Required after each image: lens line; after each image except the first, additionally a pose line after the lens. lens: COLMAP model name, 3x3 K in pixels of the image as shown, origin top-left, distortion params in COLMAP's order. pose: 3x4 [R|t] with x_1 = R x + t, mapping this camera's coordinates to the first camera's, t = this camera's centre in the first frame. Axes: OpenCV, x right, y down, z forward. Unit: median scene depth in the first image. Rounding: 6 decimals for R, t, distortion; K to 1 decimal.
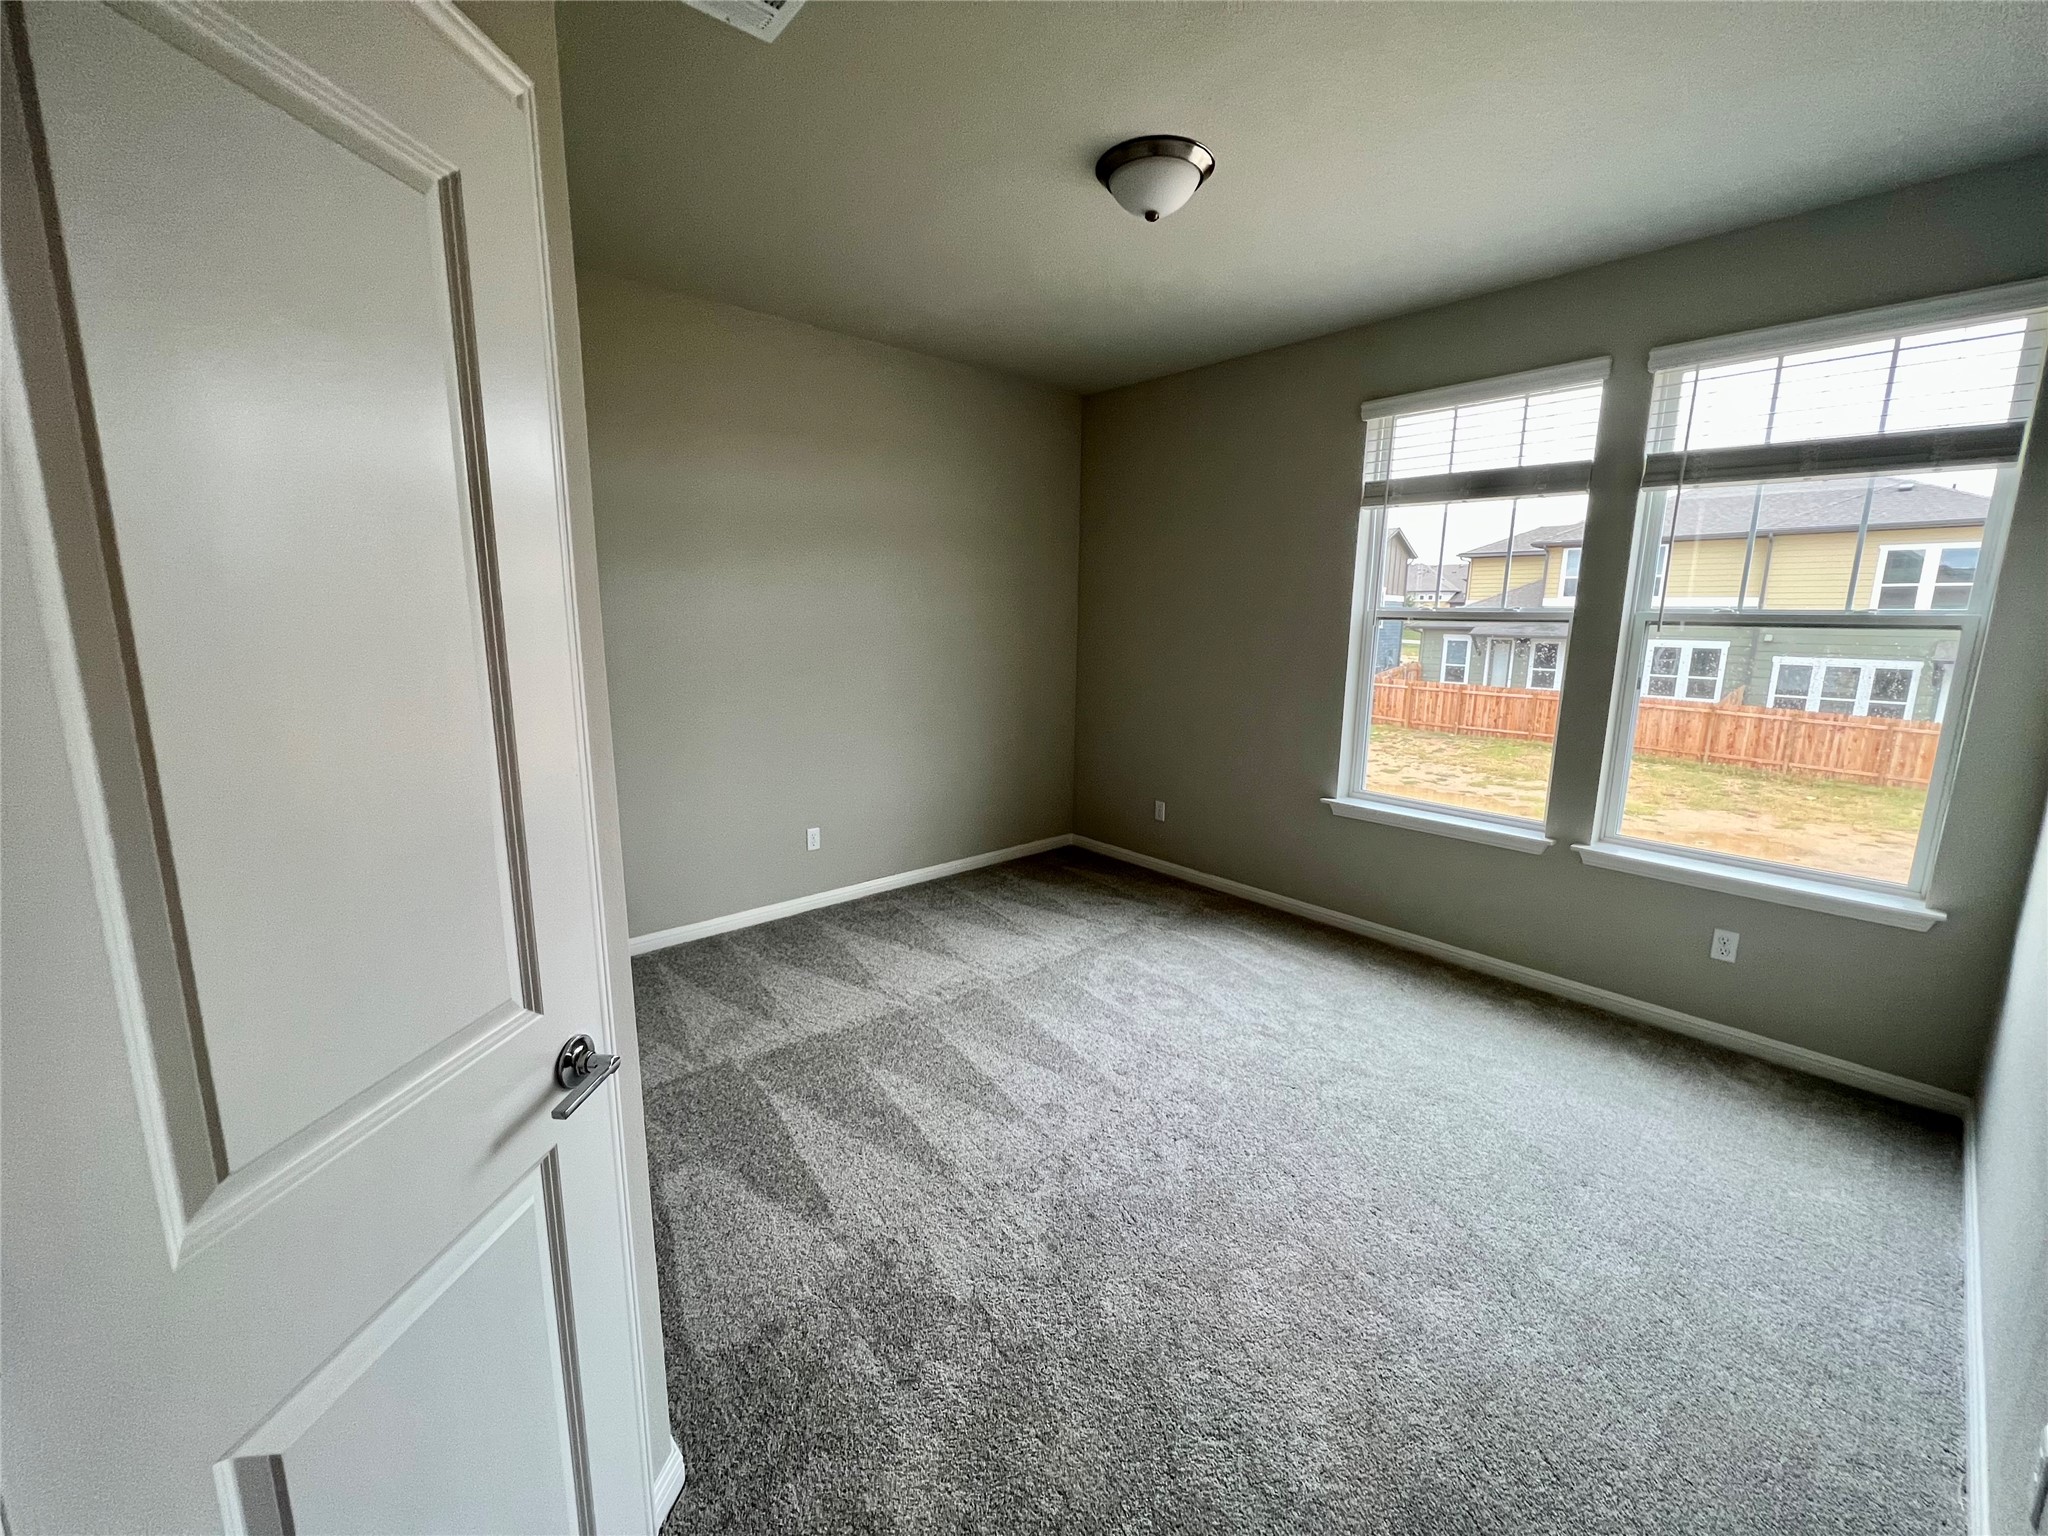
lens RADIAL K [[816.8, 0, 1016.9], [0, 816.8, 758.4], [0, 0, 1]] dist [0.001073, 0.000116]
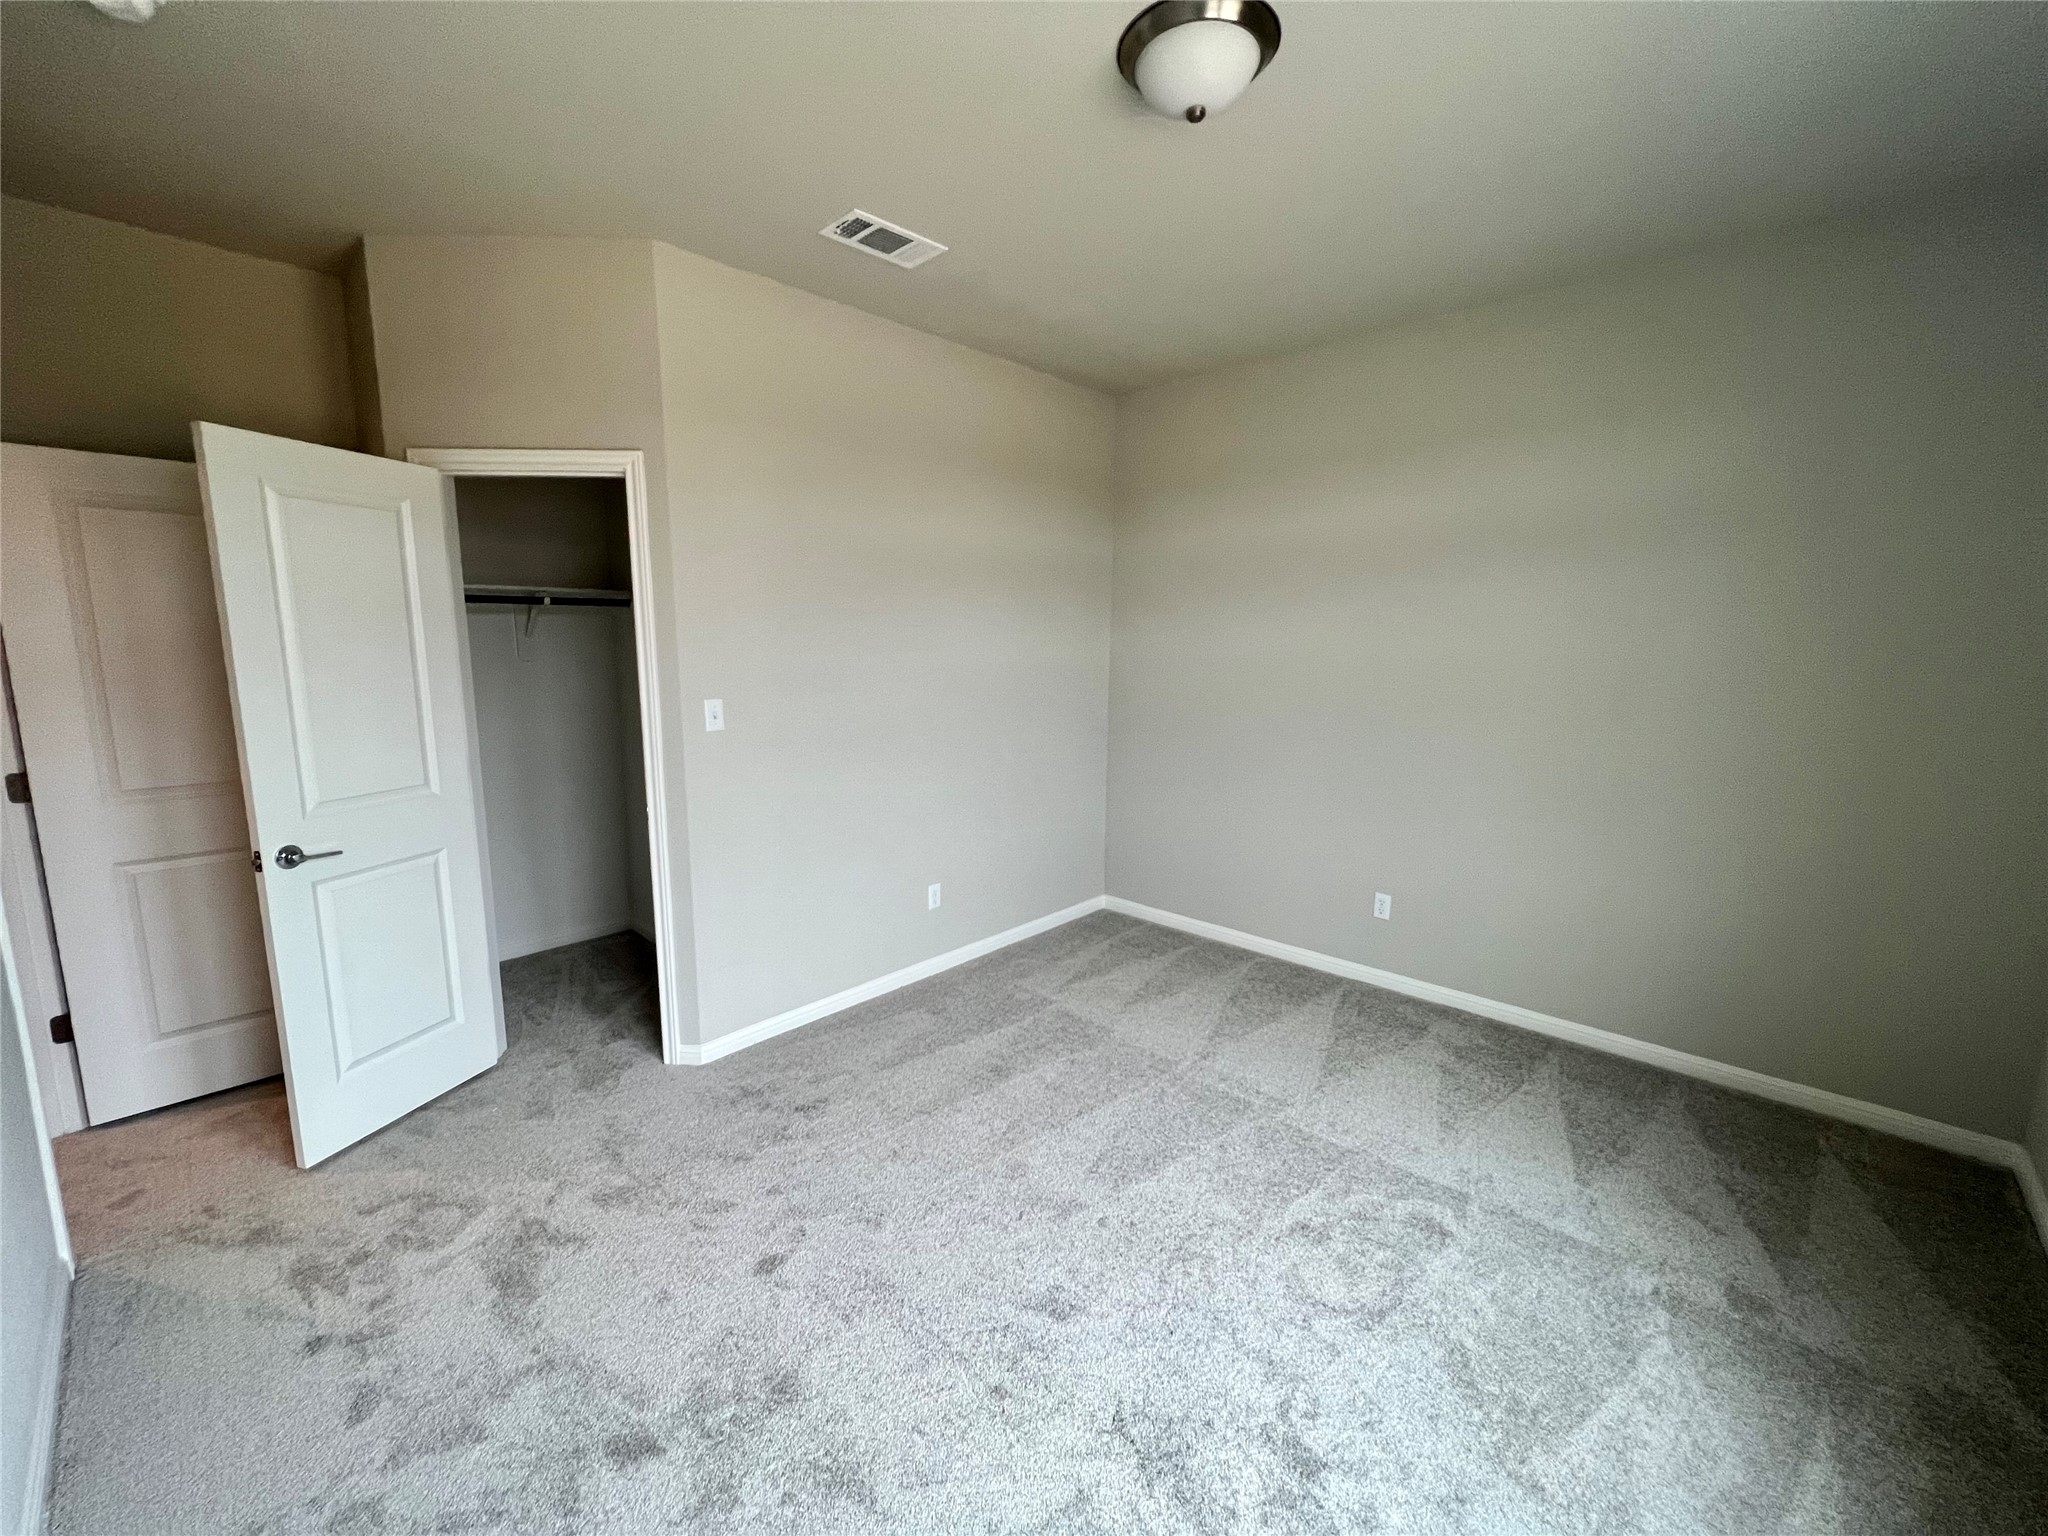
lens RADIAL K [[816.8, 0, 1016.9], [0, 816.8, 758.4], [0, 0, 1]] dist [0.001073, 0.000116]
pose [[0.080159, 0.134111, -0.987719, 0.584953], [-0.172763, 0.977780, 0.118740, -0.095835], [0.981696, 0.161123, 0.101547, 0.525879]]
